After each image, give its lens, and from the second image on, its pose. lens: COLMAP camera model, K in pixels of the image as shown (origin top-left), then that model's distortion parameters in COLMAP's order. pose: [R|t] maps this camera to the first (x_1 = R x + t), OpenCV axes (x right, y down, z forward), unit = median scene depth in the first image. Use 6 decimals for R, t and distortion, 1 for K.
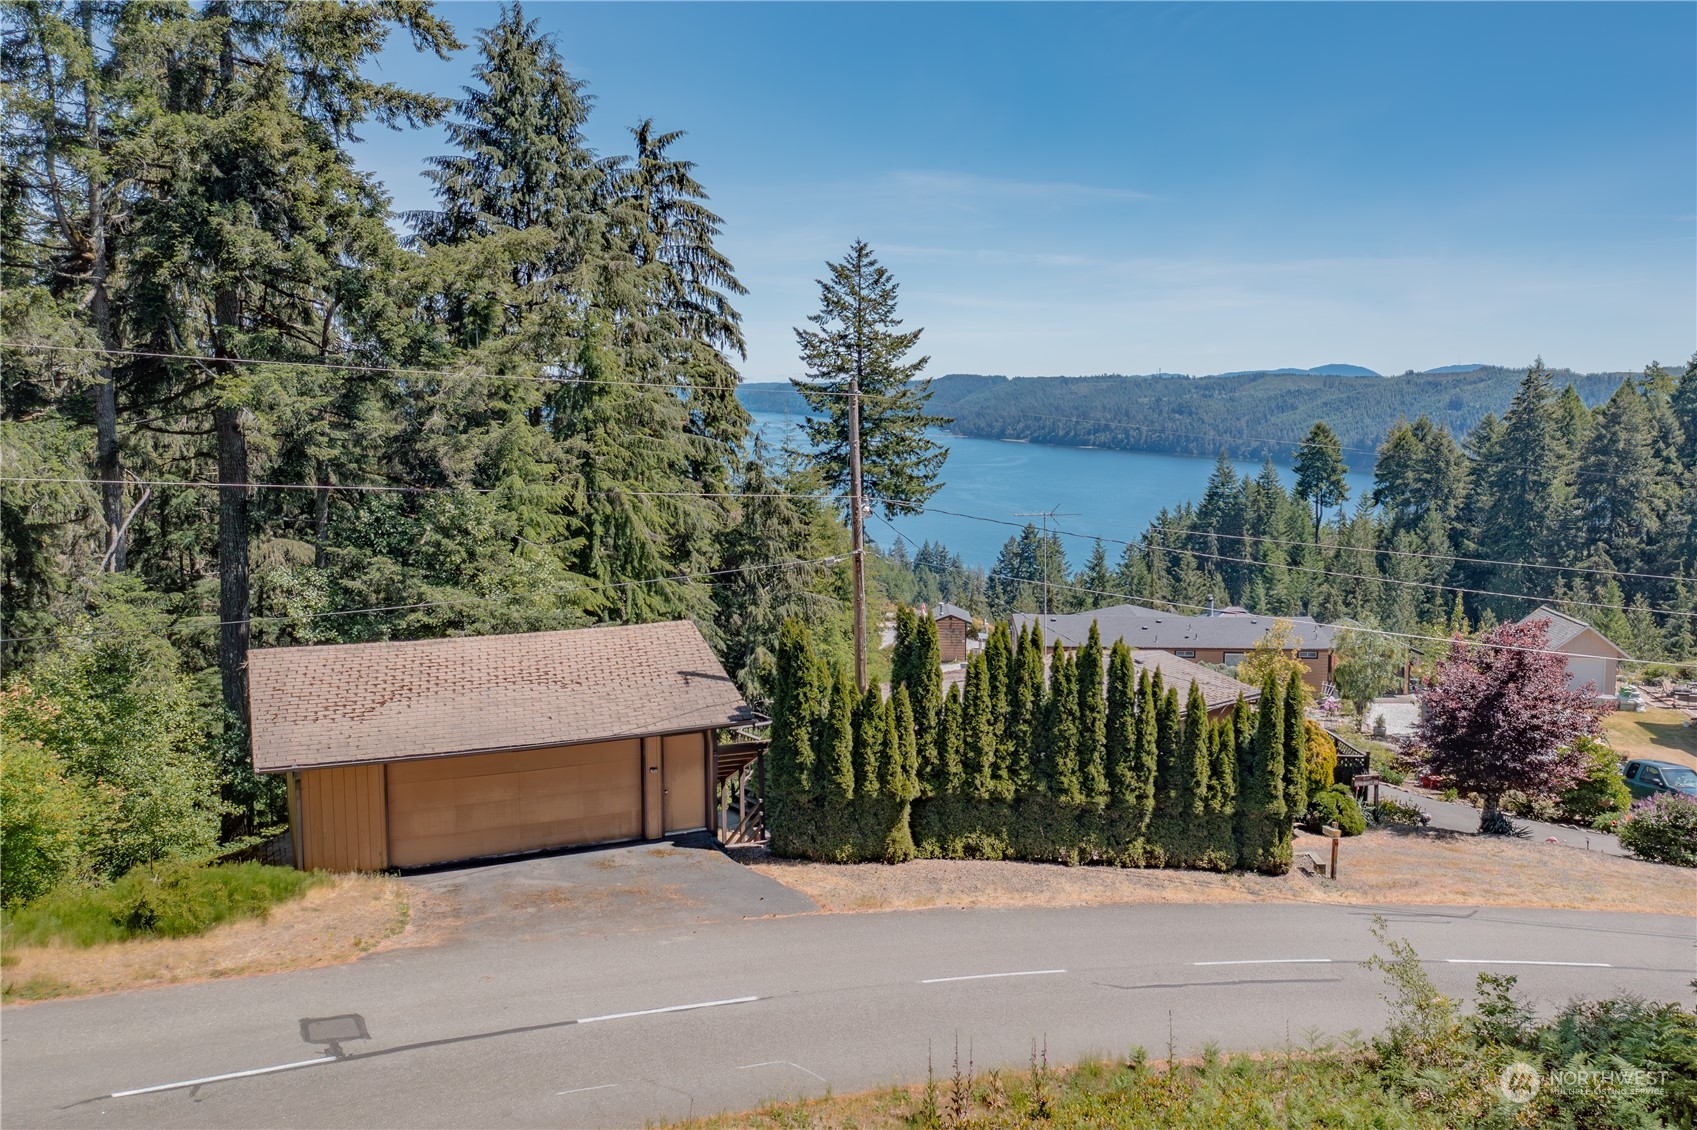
lens RADIAL K [[1351.7, 0, 833.4], [0, 1351.7, 527.4], [0, 0, 1]] dist [-0.026620, 0.008634]
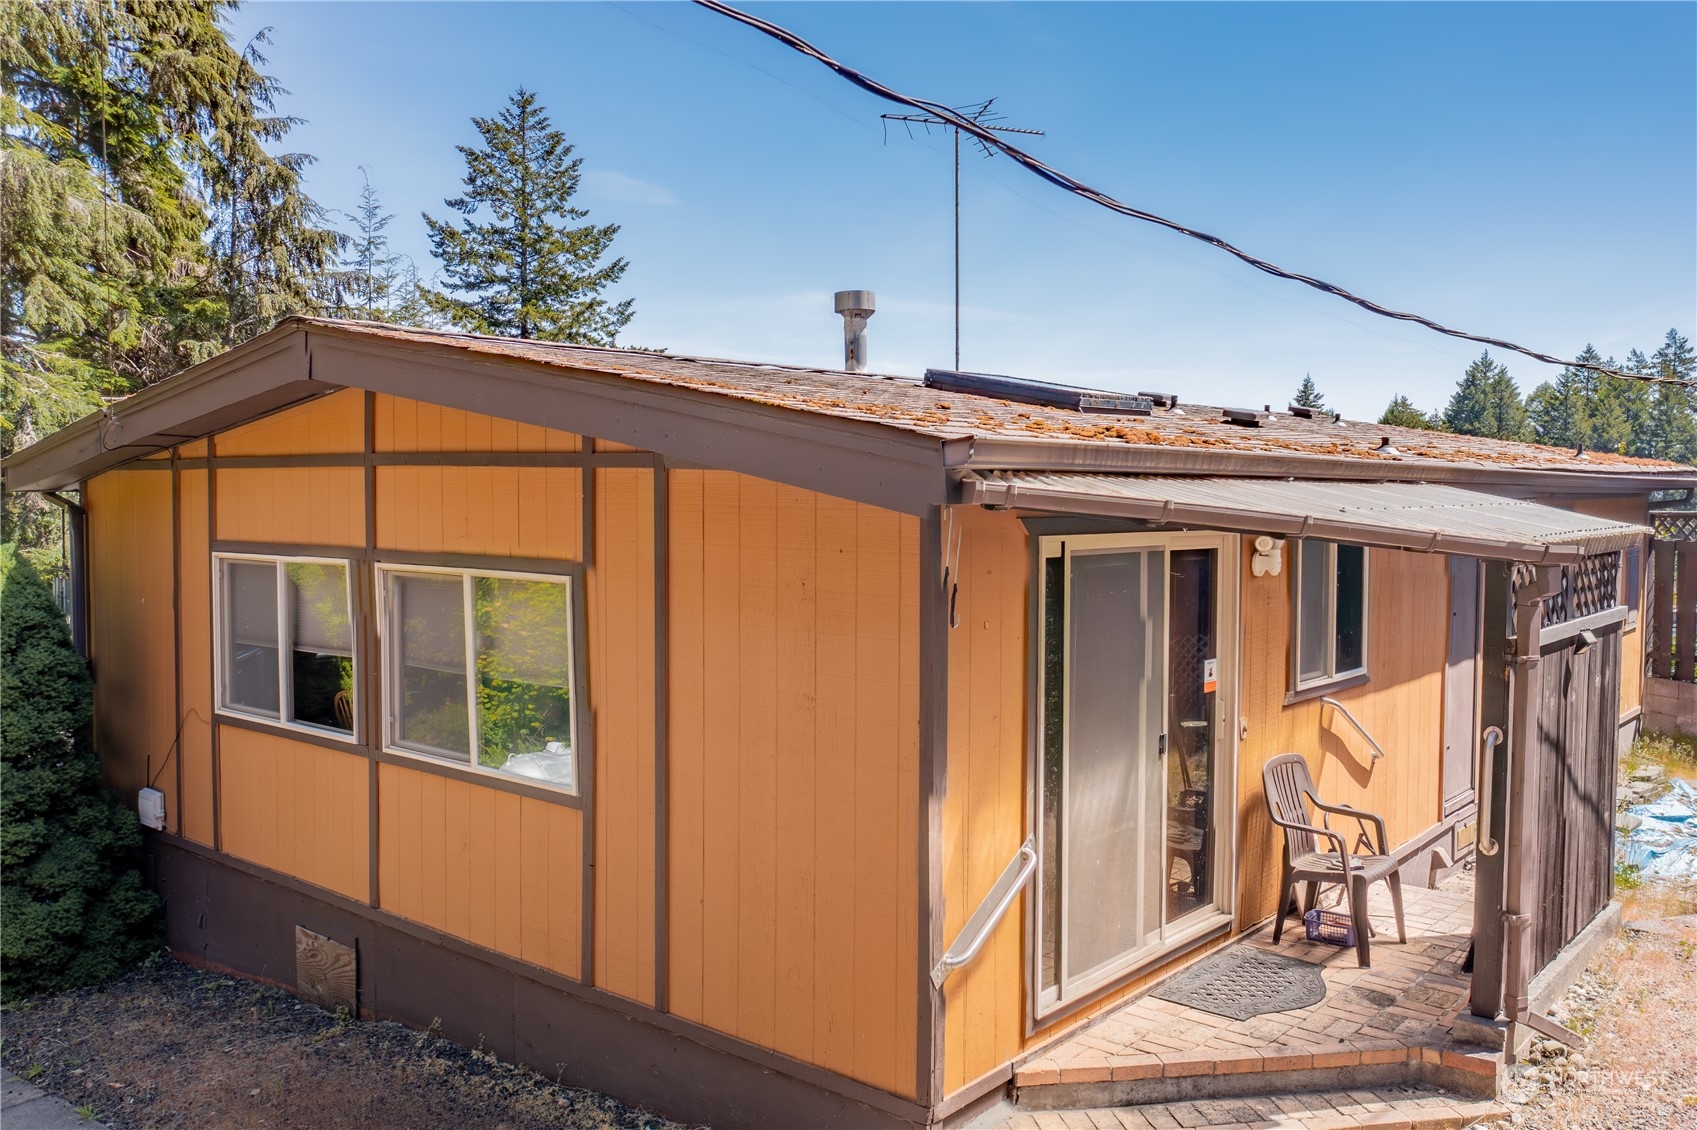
lens RADIAL K [[1351.7, 0, 851.2], [0, 1351.7, 562.0], [0, 0, 1]] dist [-0.026620, 0.008634]
pose [[0.972092, -0.004919, 0.234550, 0.010228], [0.015629, 0.998917, -0.043823, 0.030693], [-0.234081, 0.046266, 0.971116, 0.158397]]
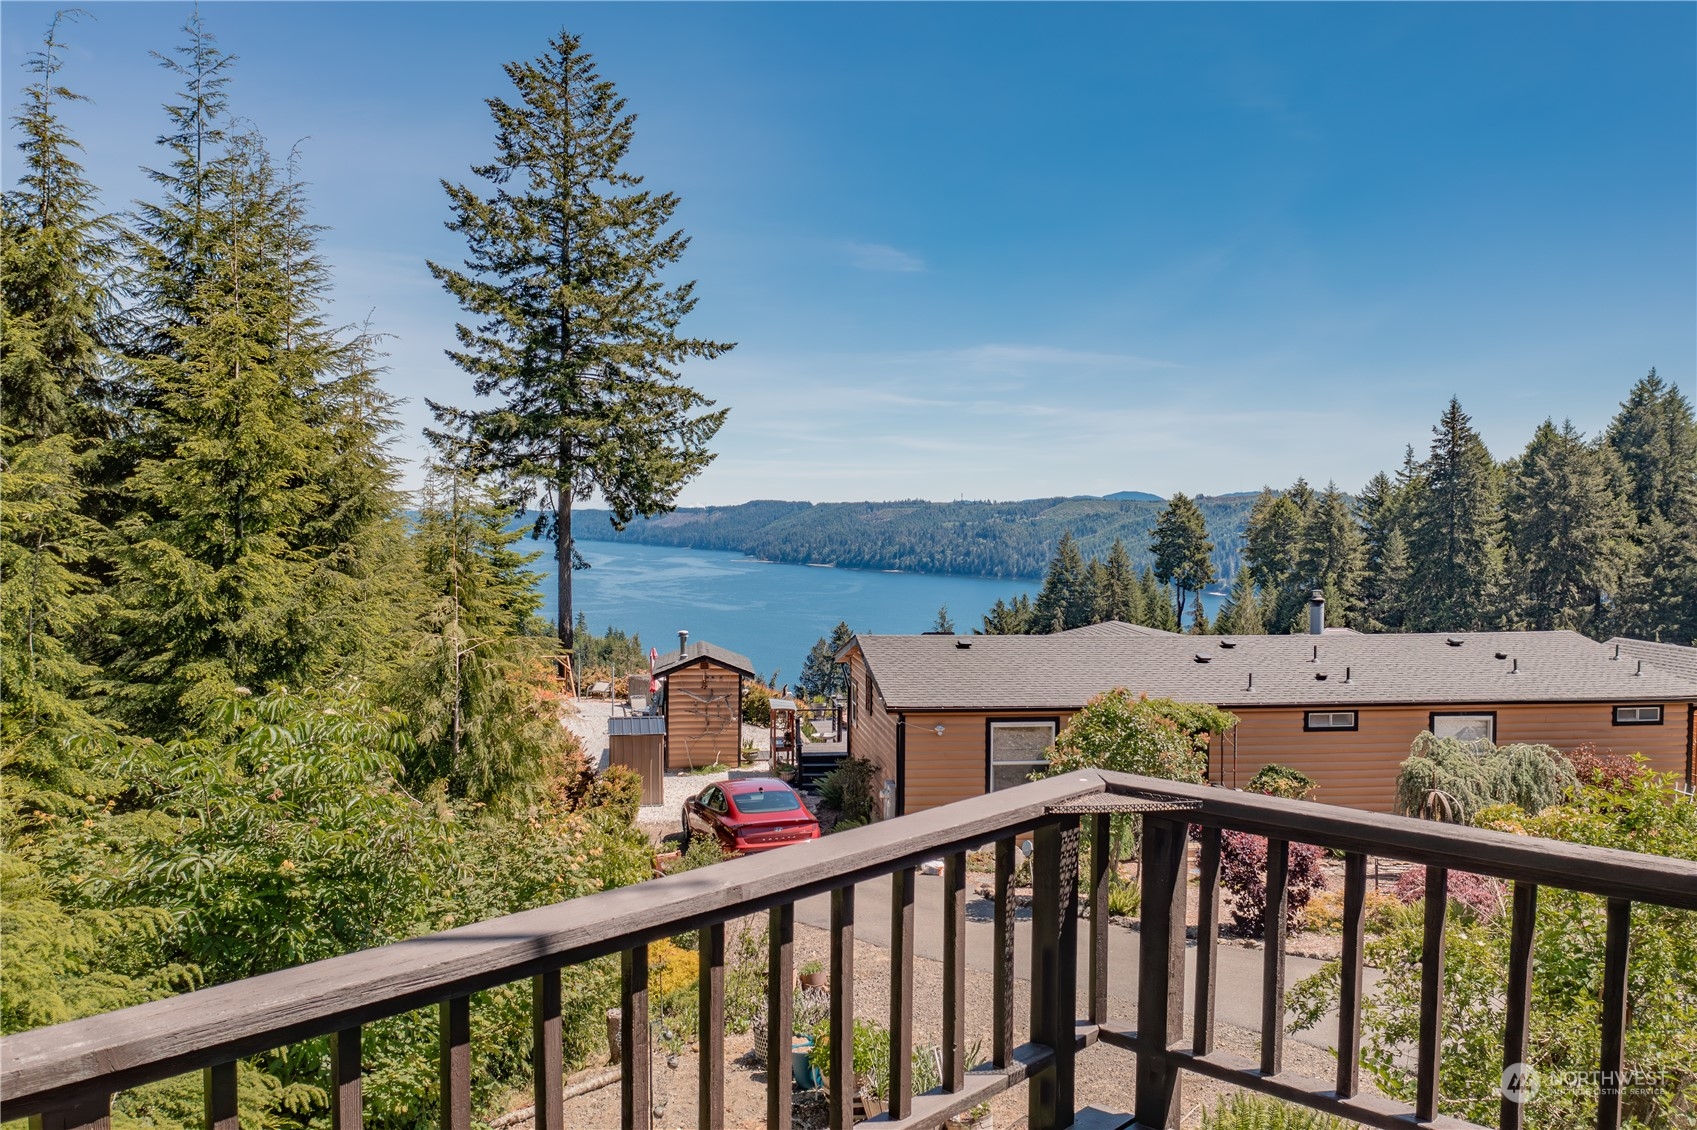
lens RADIAL K [[1351.7, 0, 879.3], [0, 1351.7, 564.7], [0, 0, 1]] dist [-0.026620, 0.008634]
pose [[0.984394, 0.001468, 0.175974, 0.025902], [0.010515, 0.997688, -0.067148, 0.026537], [-0.175666, 0.067950, 0.982102, 0.223126]]
